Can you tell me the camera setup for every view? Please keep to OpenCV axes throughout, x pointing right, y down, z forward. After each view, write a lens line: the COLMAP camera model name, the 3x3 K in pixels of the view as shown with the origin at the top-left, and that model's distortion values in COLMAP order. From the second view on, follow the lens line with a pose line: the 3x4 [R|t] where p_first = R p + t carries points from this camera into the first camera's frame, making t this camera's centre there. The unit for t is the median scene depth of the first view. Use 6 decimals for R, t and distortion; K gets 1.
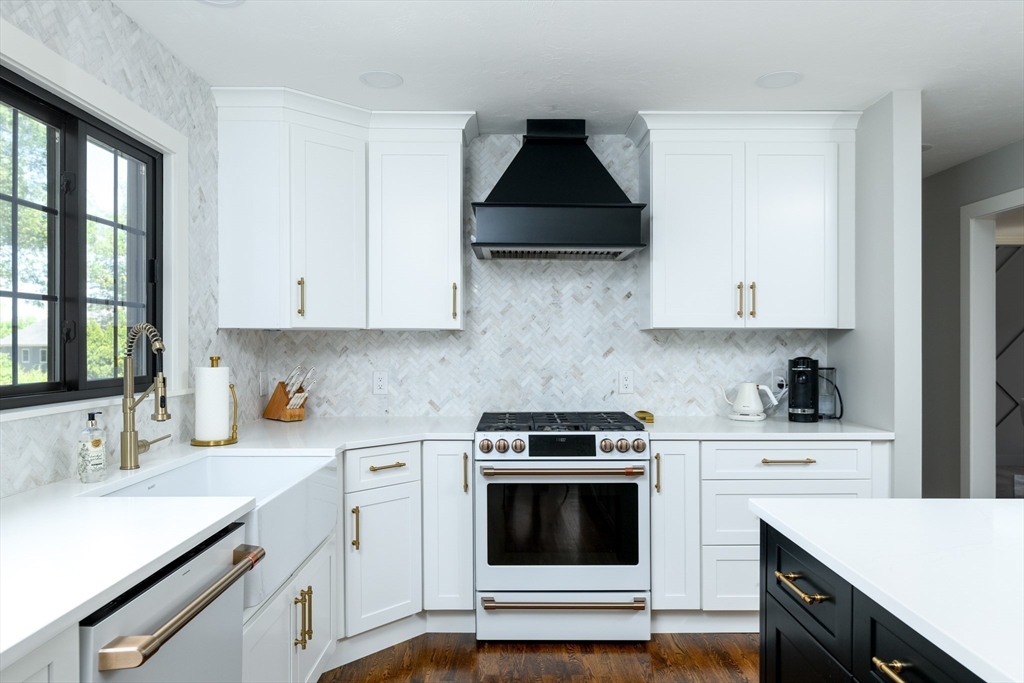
lens RADIAL K [[670.0, 0, 514.8], [0, 670.0, 347.9], [0, 0, 1]] dist [-0.001775, -0.000906]
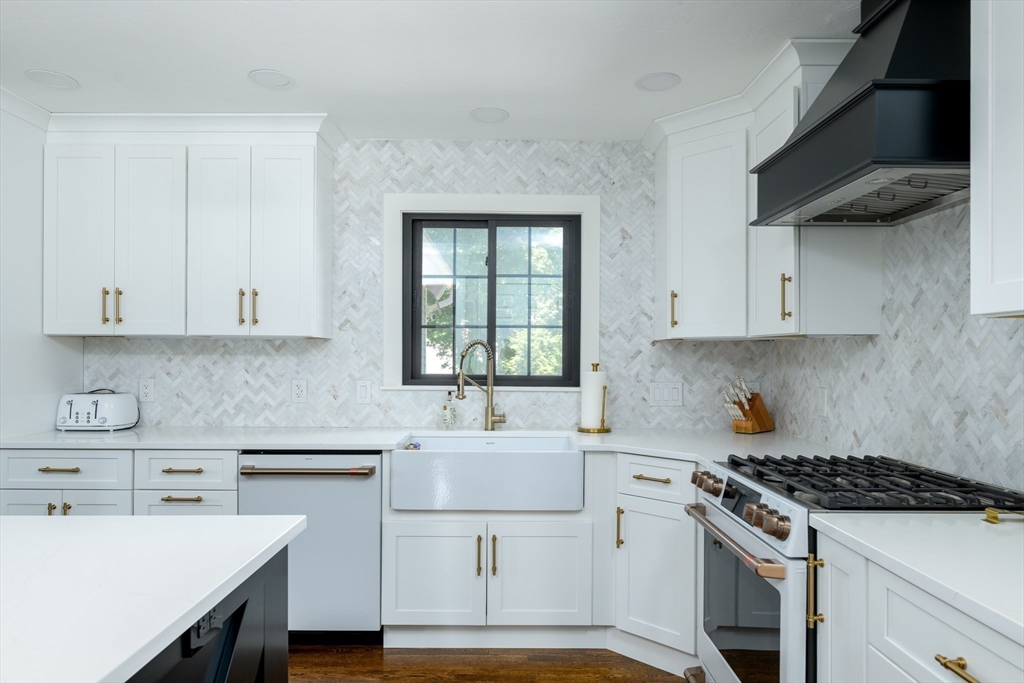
lens RADIAL K [[670.0, 0, 514.8], [0, 670.0, 347.9], [0, 0, 1]] dist [-0.001775, -0.000906]
pose [[0.005792, -0.013834, -0.999888, 0.664768], [-0.014148, 0.999803, -0.013915, 0.003125], [0.999883, 0.014227, 0.005595, 0.678285]]
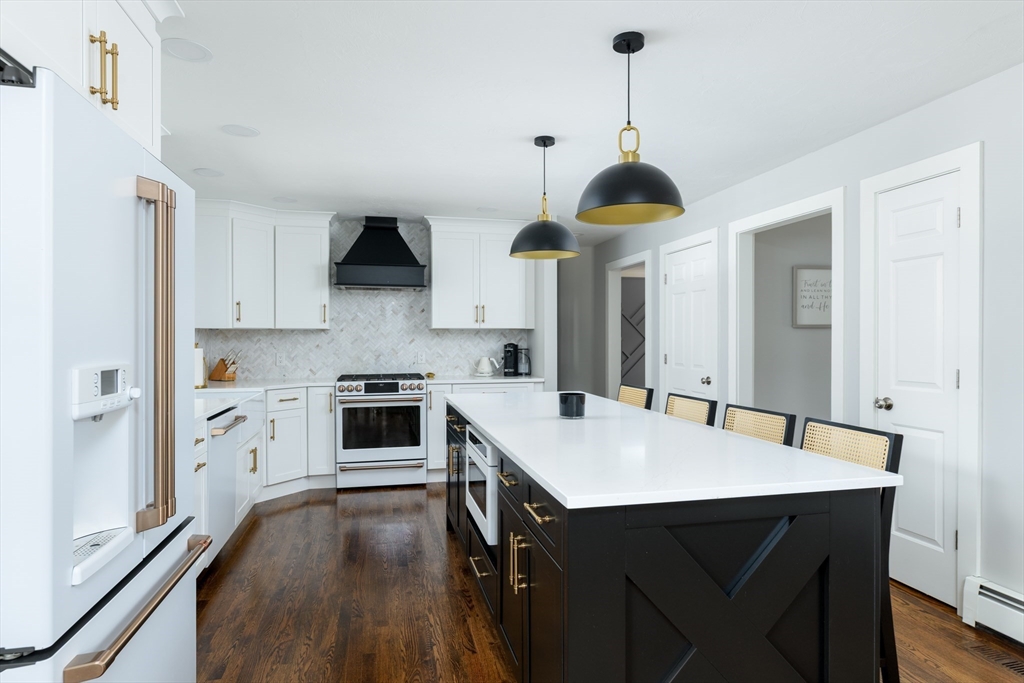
lens RADIAL K [[577.8, 0, 508.5], [0, 577.8, 338.5], [0, 0, 1]] dist [-0.003772, -0.000228]
pose [[0.975885, -0.002648, 0.218270, 0.057331], [0.004628, 0.999953, -0.008562, 0.014559], [-0.218237, 0.009366, 0.975851, -0.664308]]
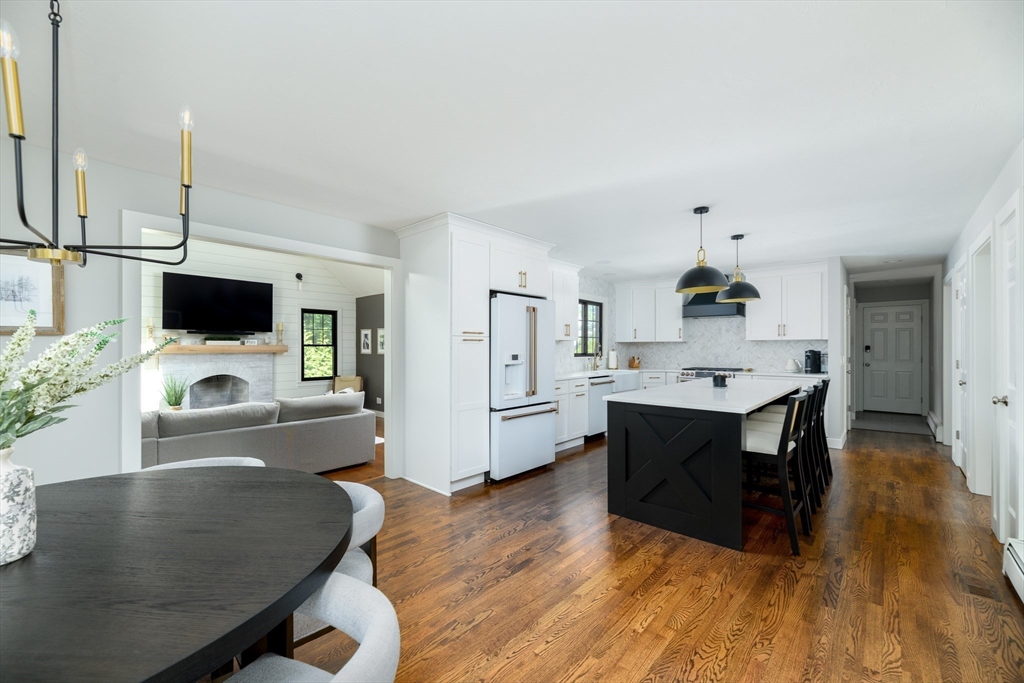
lens RADIAL K [[414.4, 0, 508.6], [0, 414.4, 347.8], [0, 0, 1]] dist [-0.001414, -0.000178]
pose [[0.734703, -0.001286, -0.678388, 0.693466], [-0.002955, 0.999983, -0.005097, 0.017704], [0.678383, 0.005749, 0.734686, -1.133587]]
